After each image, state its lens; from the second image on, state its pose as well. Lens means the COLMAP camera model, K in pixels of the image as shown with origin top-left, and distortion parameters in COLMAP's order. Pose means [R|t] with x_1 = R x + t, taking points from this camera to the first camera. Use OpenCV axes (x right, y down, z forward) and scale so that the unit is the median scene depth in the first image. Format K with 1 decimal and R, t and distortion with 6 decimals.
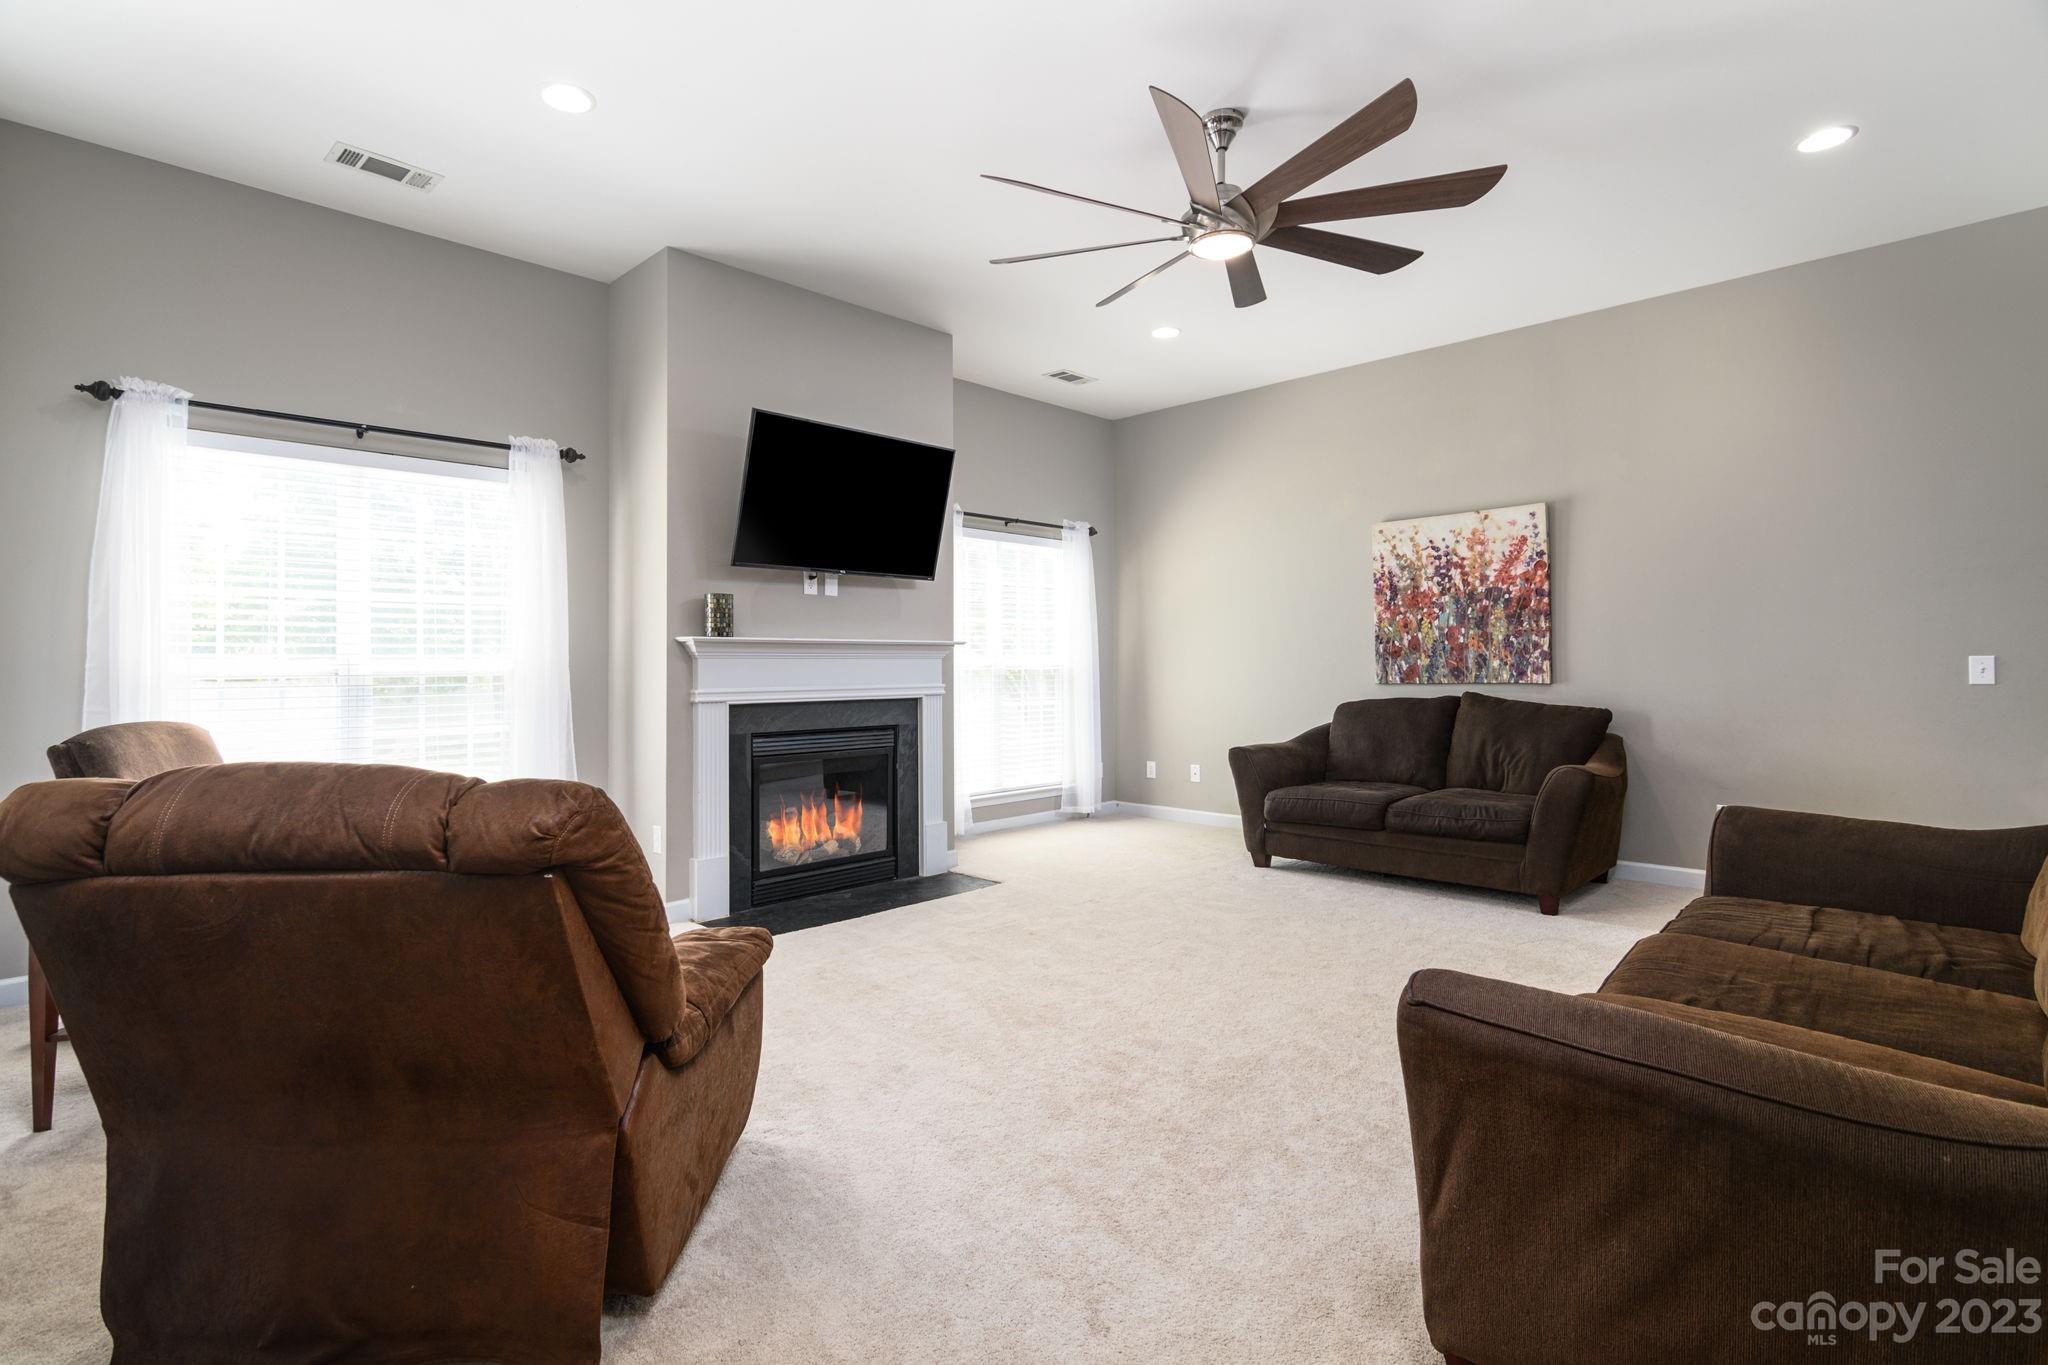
lens RADIAL K [[999.2, 0, 1016.8], [0, 999.2, 657.2], [0, 0, 1]] dist [-0.002003, -0.000451]
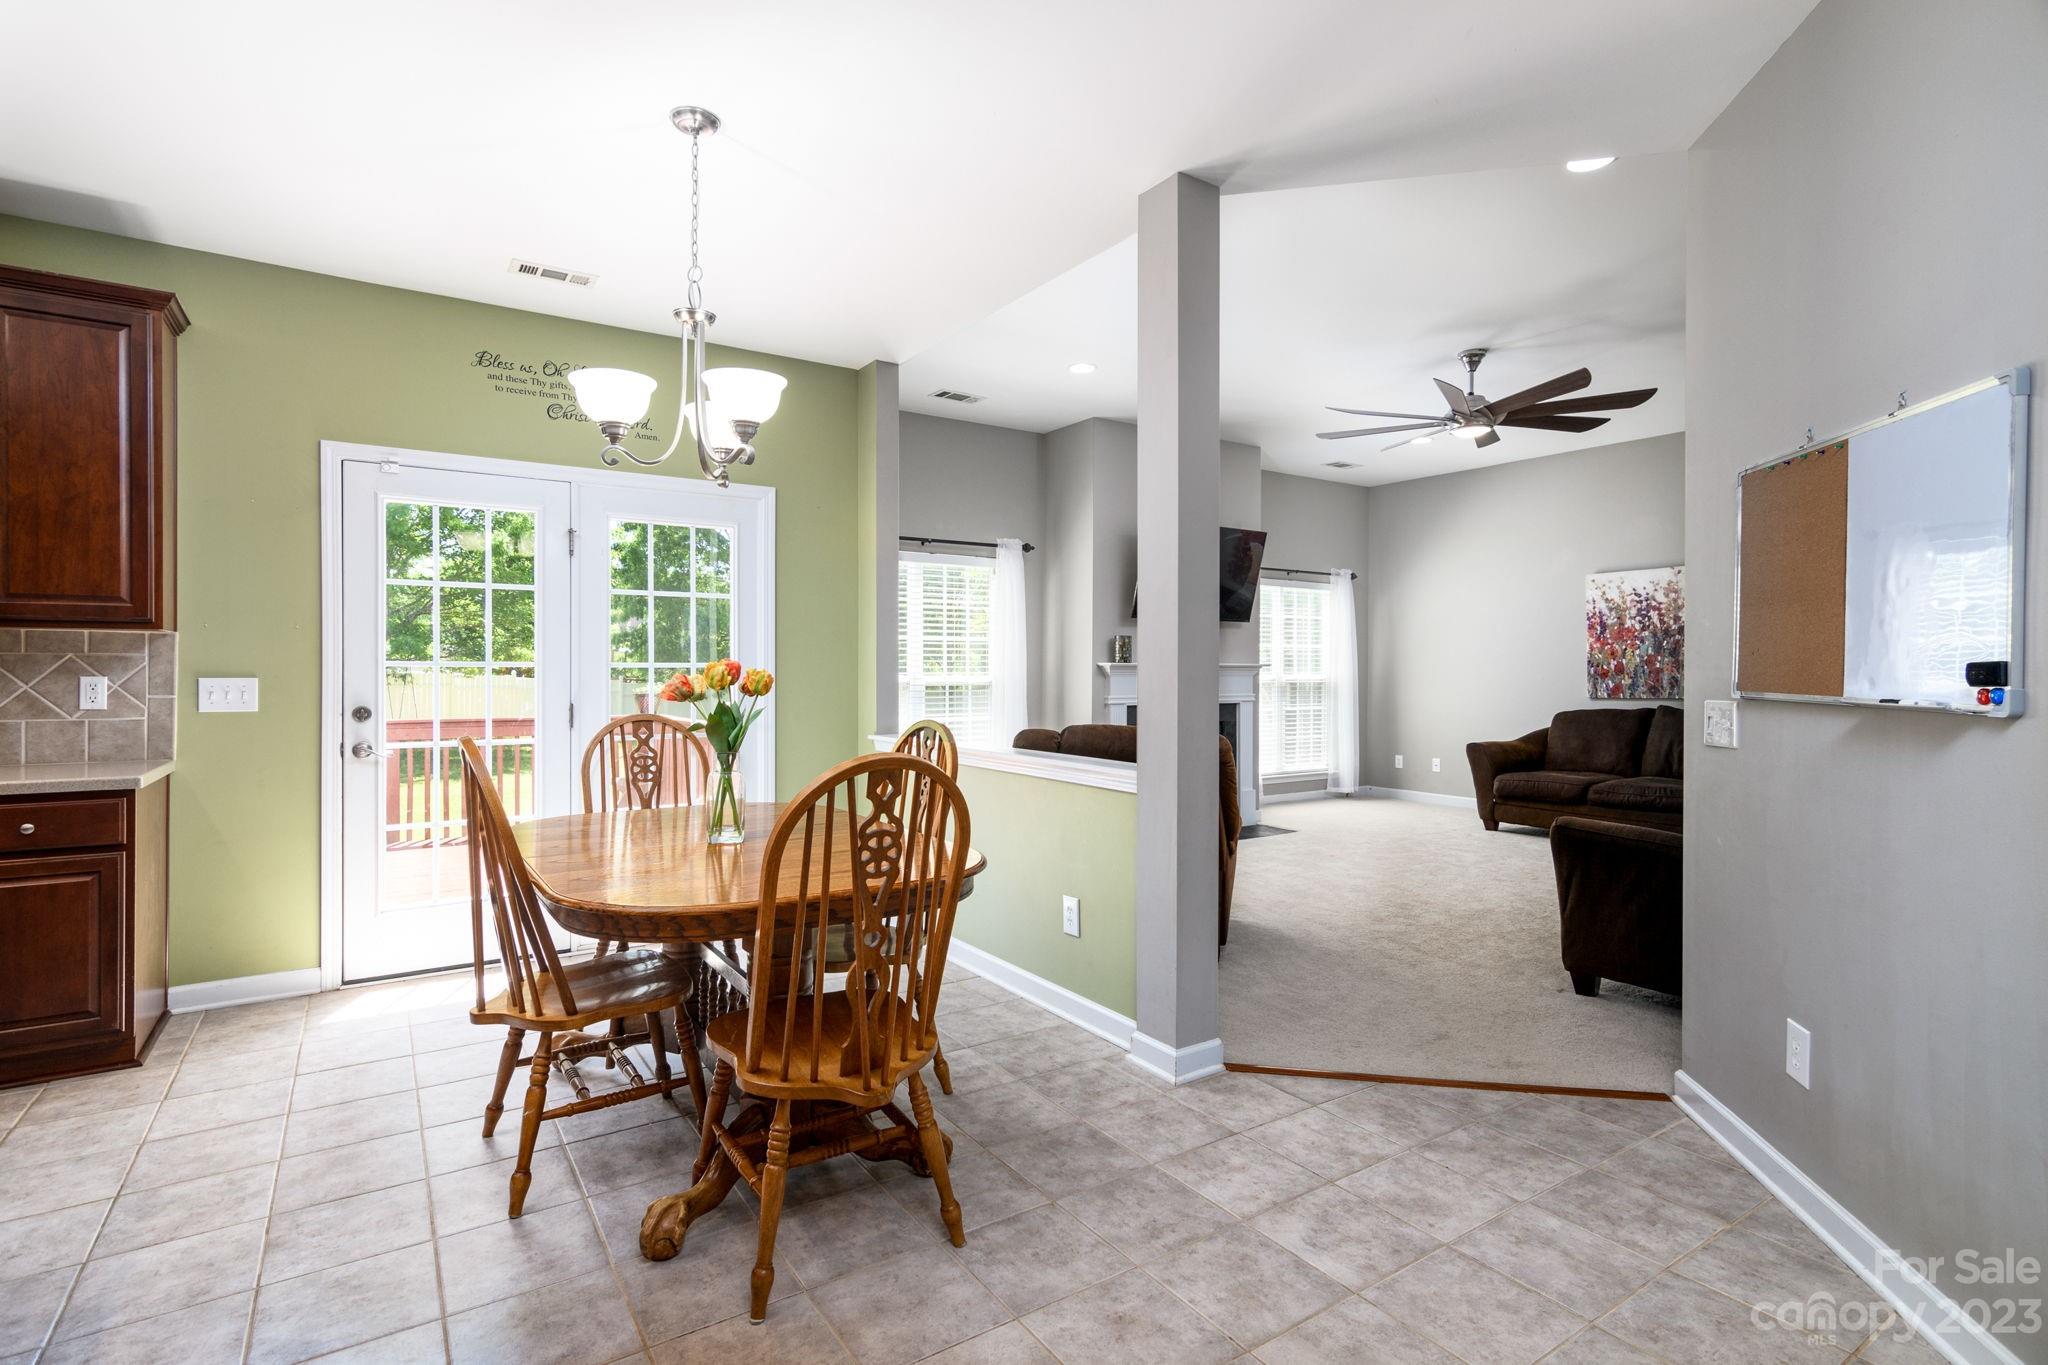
lens RADIAL K [[985.5, 0, 1015.7], [0, 985.5, 674.2], [0, 0, 1]] dist [-0.003568, 0.000670]
pose [[0.977971, 0.009747, -0.208515, -0.109493], [-0.007038, 0.999881, 0.013732, -0.017702], [0.208624, -0.011962, 0.977923, -0.439502]]
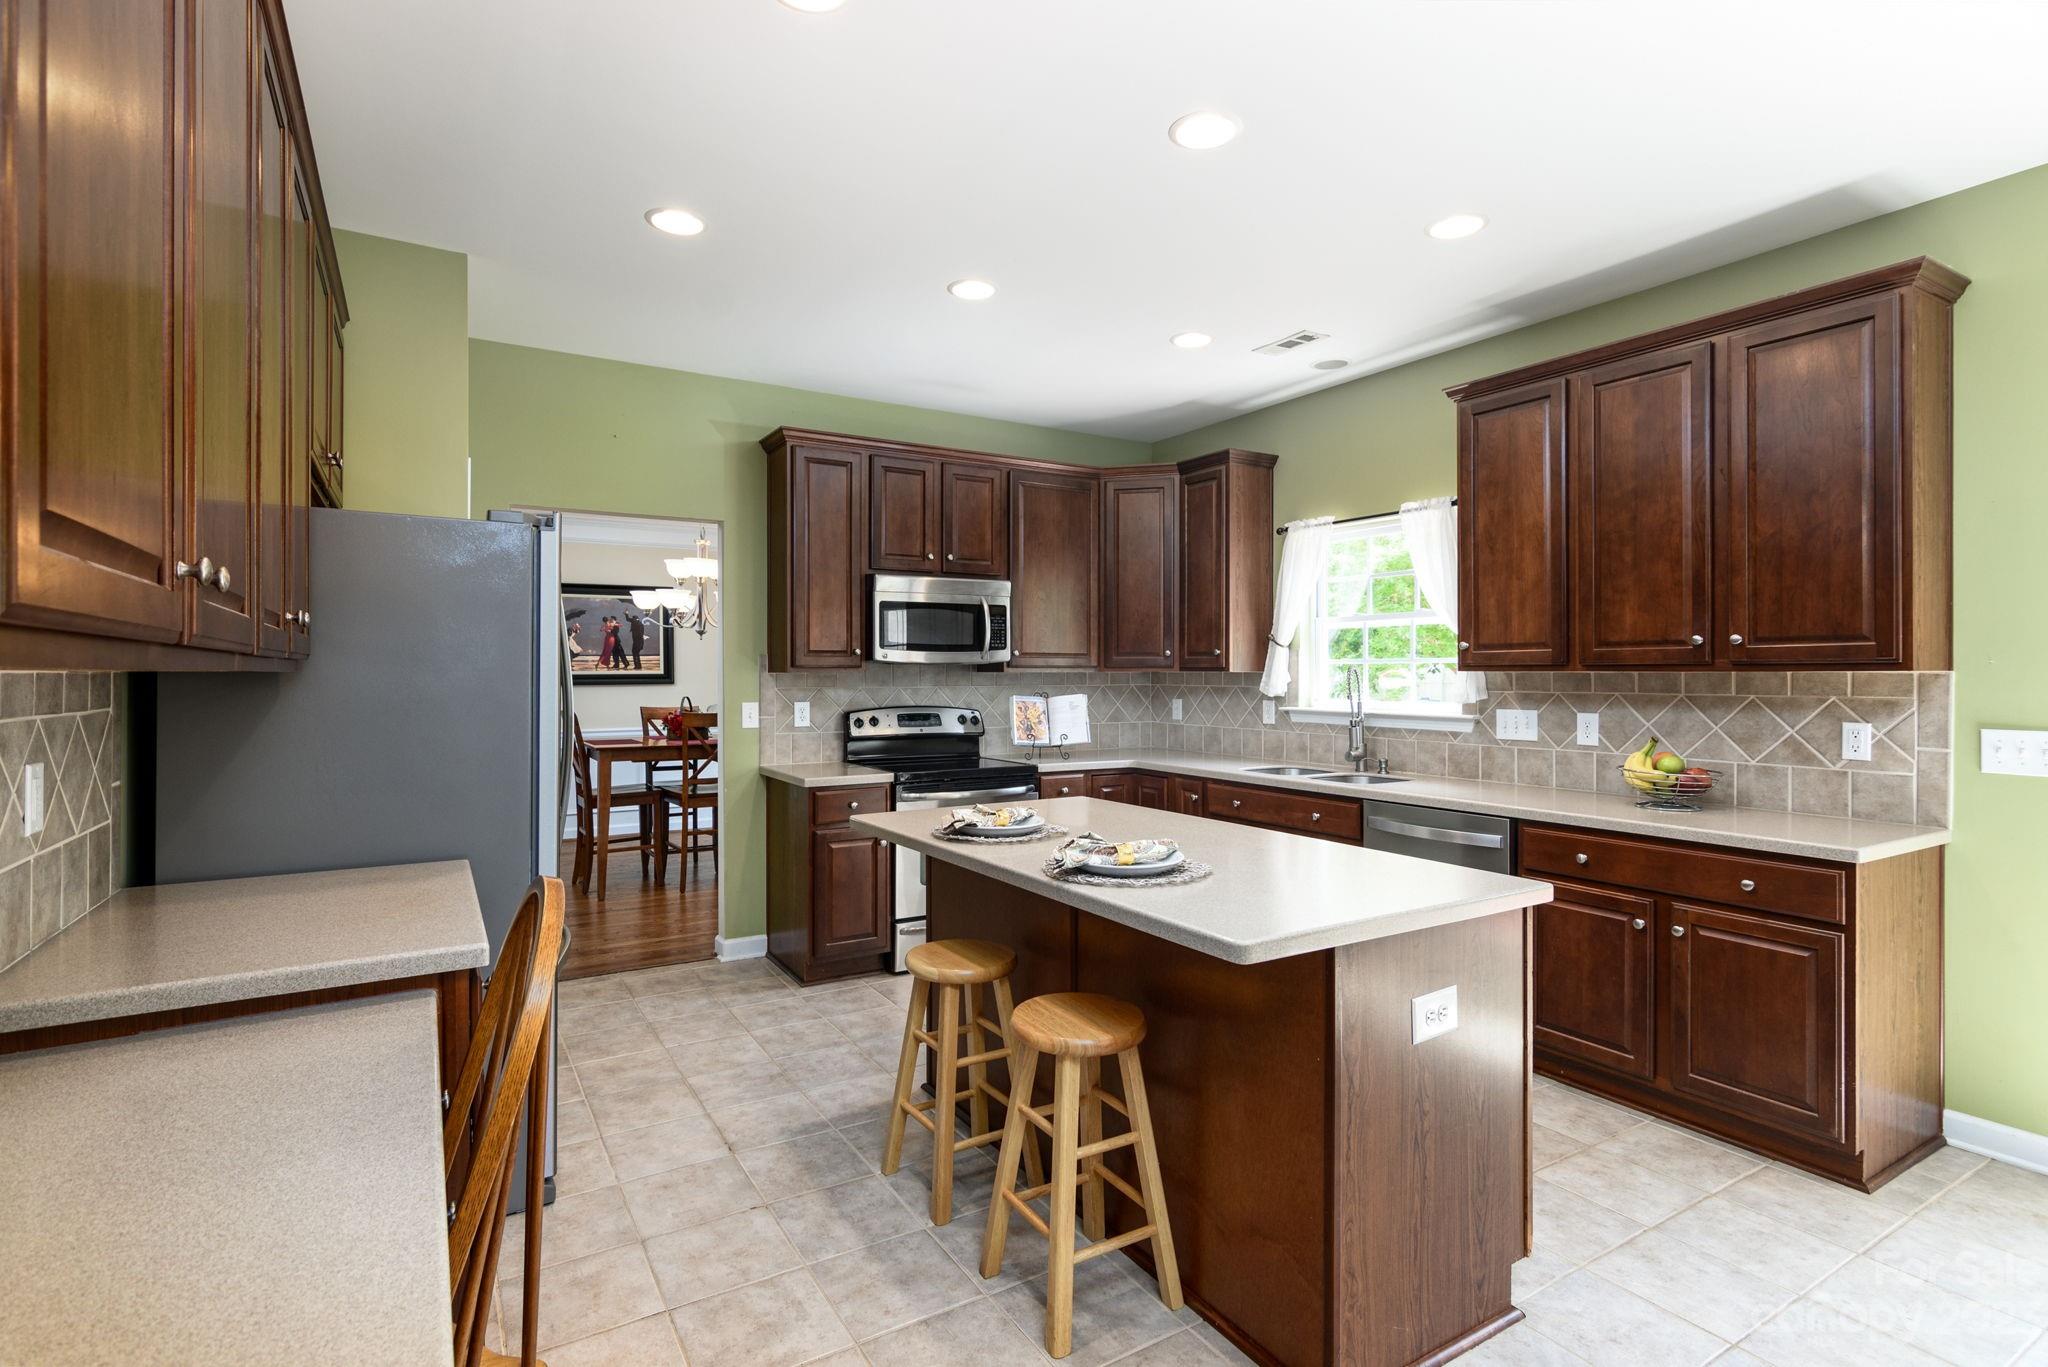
lens RADIAL K [[992.5, 0, 1021.5], [0, 992.5, 667.0], [0, 0, 1]] dist [0.002575, 0.001014]
pose [[-0.242359, 0.000670, -0.970186, -0.147898], [0.008027, 0.999967, -0.001315, -0.036769], [0.970153, -0.008106, -0.242356, -0.284949]]
